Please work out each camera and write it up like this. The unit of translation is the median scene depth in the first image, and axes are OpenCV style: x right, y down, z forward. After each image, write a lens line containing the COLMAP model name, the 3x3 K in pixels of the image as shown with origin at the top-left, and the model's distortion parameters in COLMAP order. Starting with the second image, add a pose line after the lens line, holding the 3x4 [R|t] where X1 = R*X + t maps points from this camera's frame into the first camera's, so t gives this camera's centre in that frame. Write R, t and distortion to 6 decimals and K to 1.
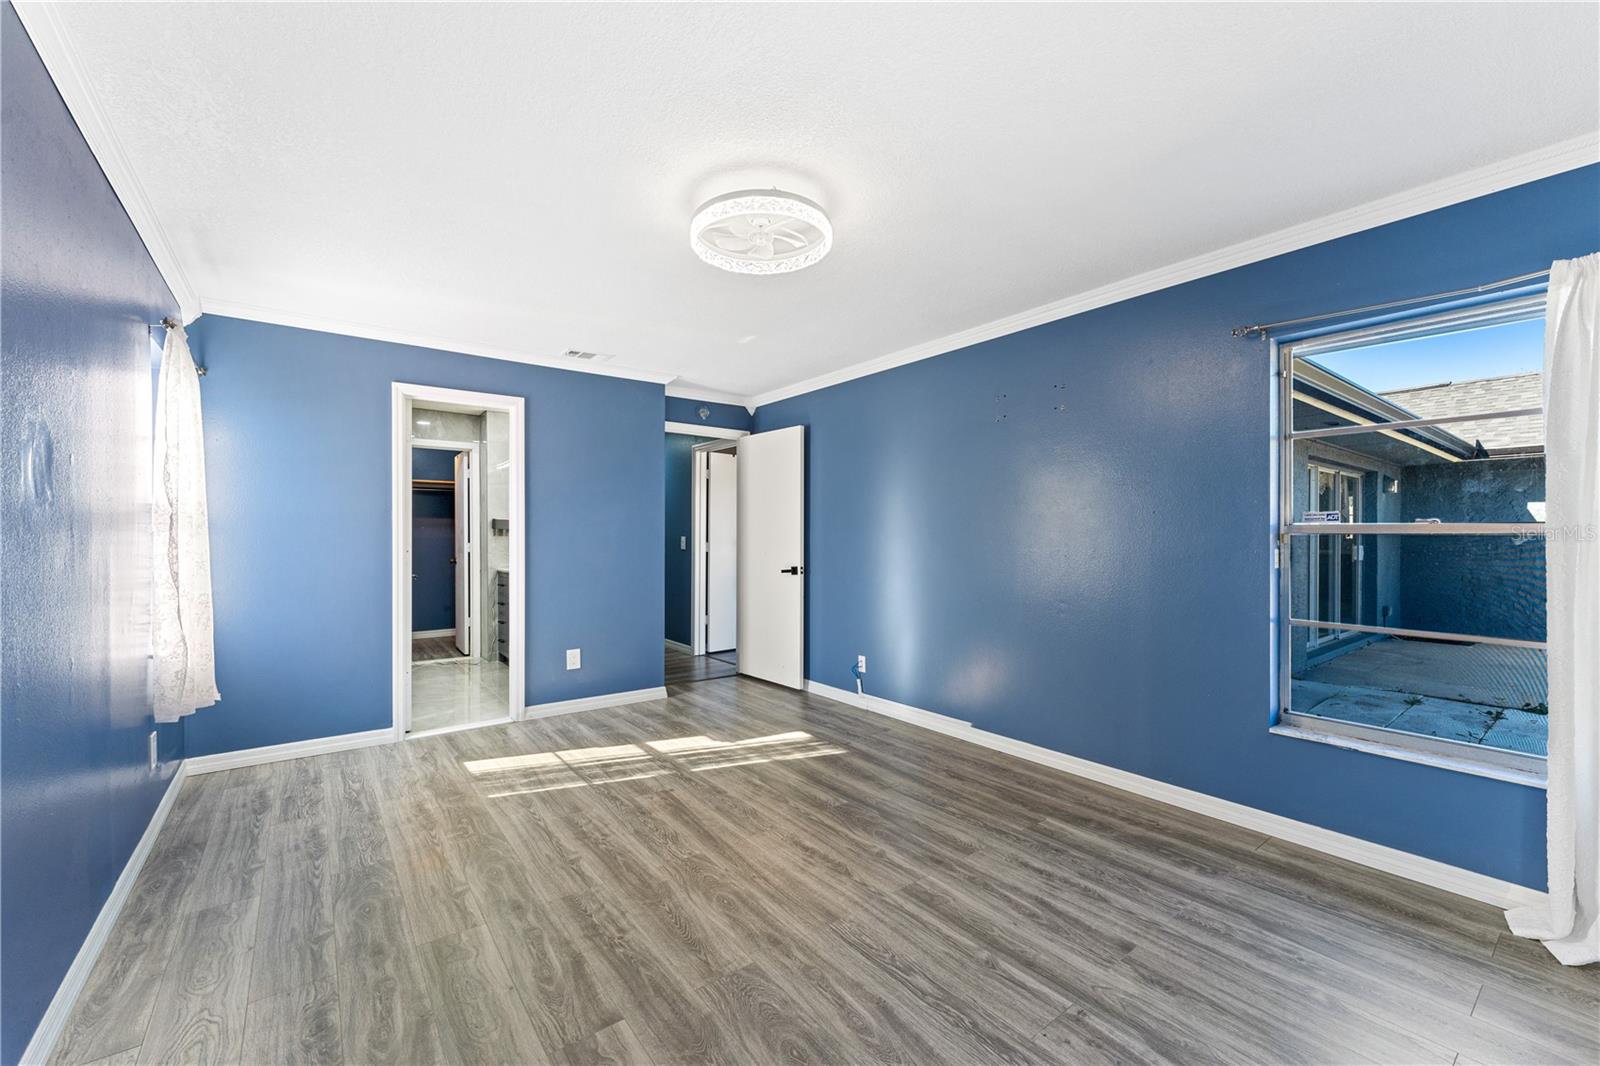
lens RADIAL K [[644.1, 0, 798.0], [0, 644.1, 538.7], [0, 0, 1]] dist [0.000362, 0.000181]
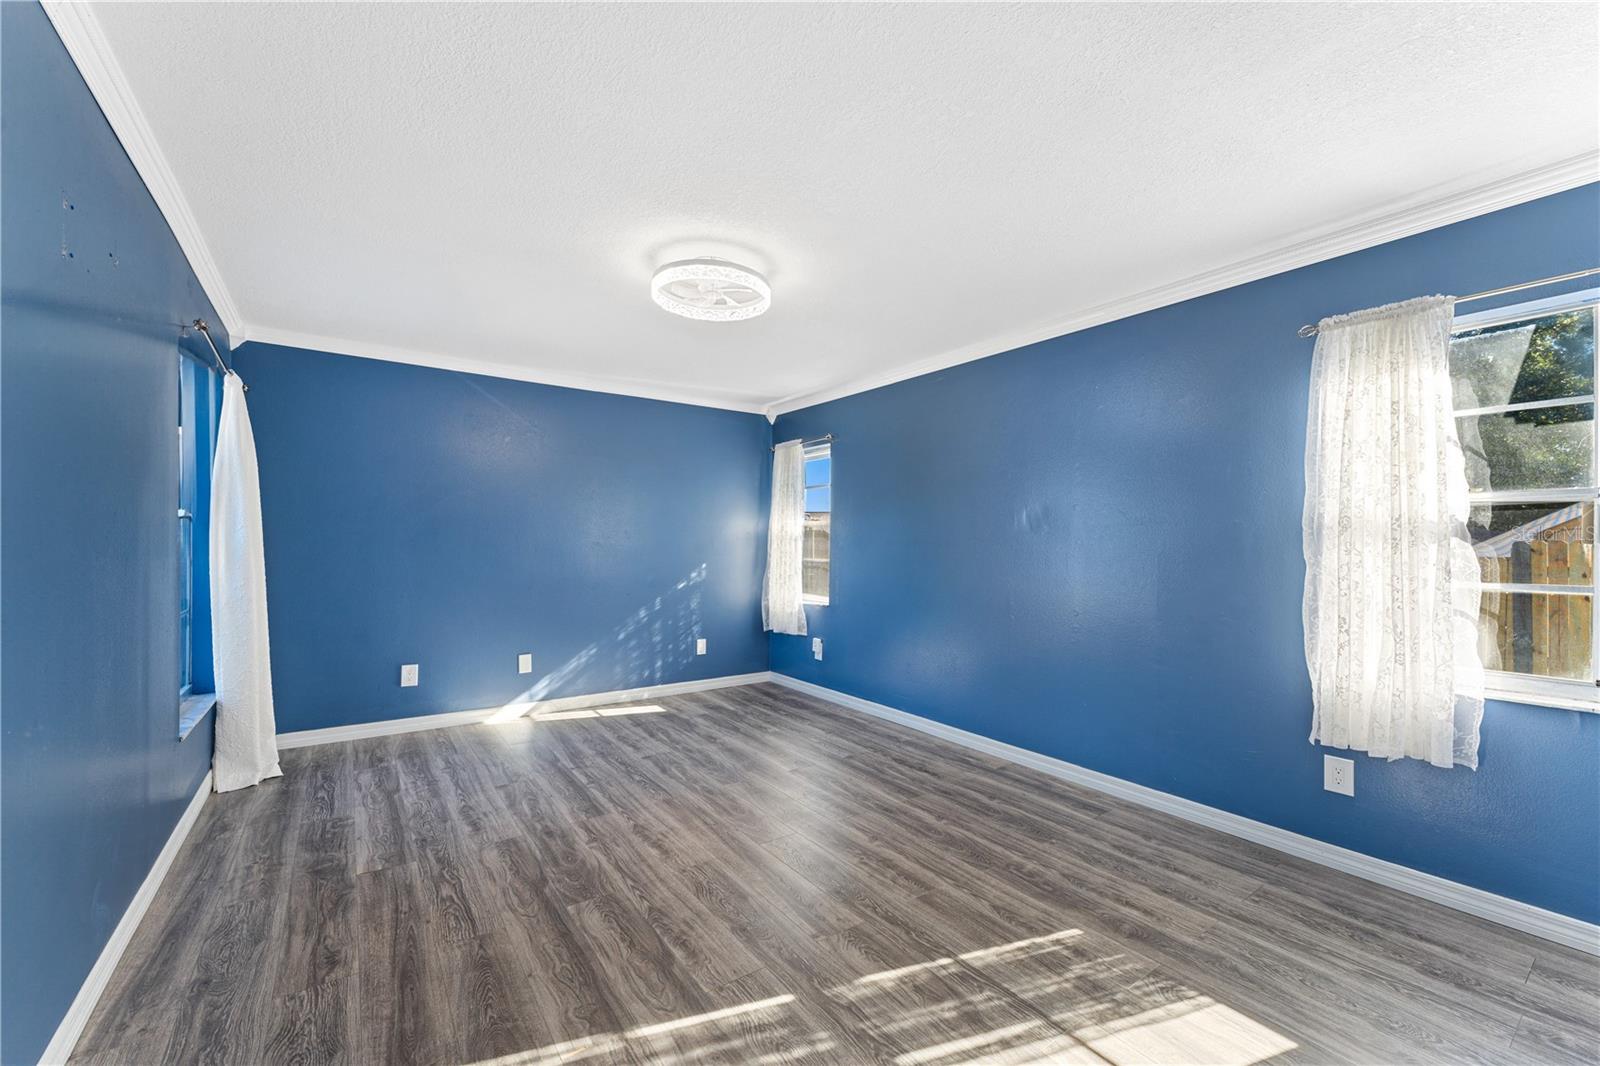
lens RADIAL K [[644.1, 0, 798.0], [0, 644.1, 538.7], [0, 0, 1]] dist [0.000362, 0.000181]
pose [[-0.999186, -0.006906, 0.039738, -0.216457], [-0.007058, 0.999968, -0.003696, -0.008431], [-0.039711, -0.003973, -0.999203, 1.772351]]
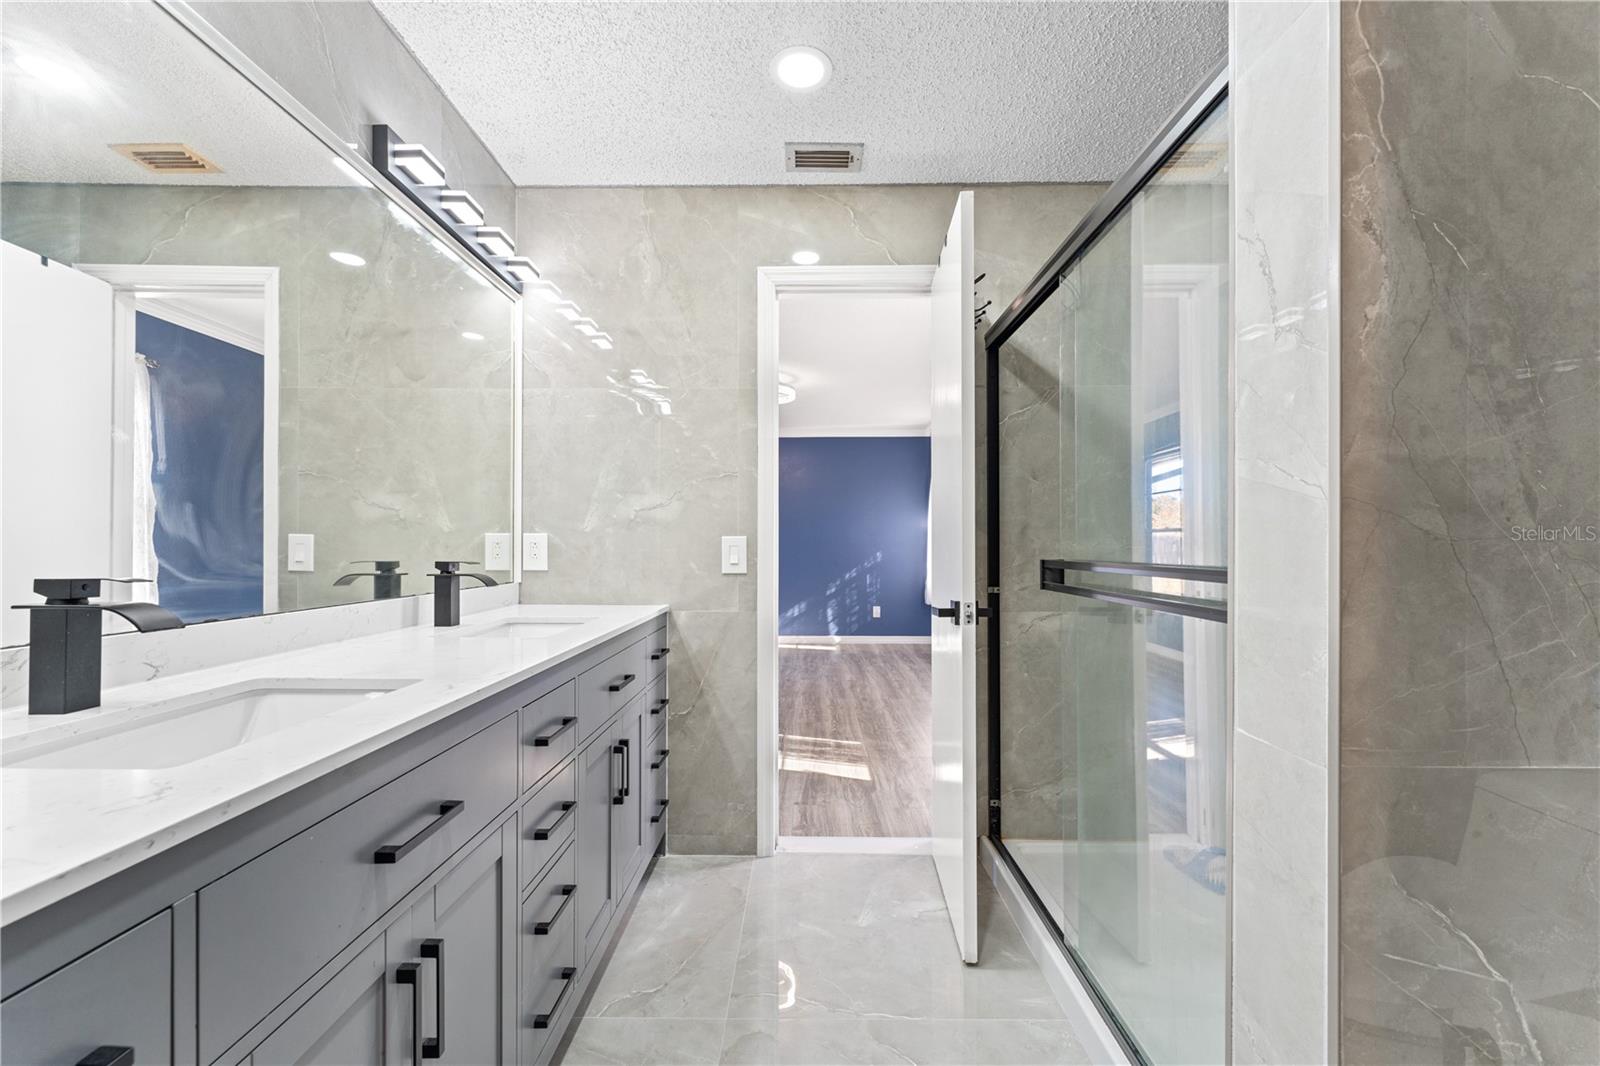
lens RADIAL K [[644.1, 0, 798.0], [0, 644.1, 538.7], [0, 0, 1]] dist [0.000362, 0.000181]
pose [[-0.786088, 0.001828, 0.618111, -1.198709], [-0.001109, 0.999990, -0.004367, 0.020114], [-0.618113, -0.004119, -0.786078, 2.124431]]
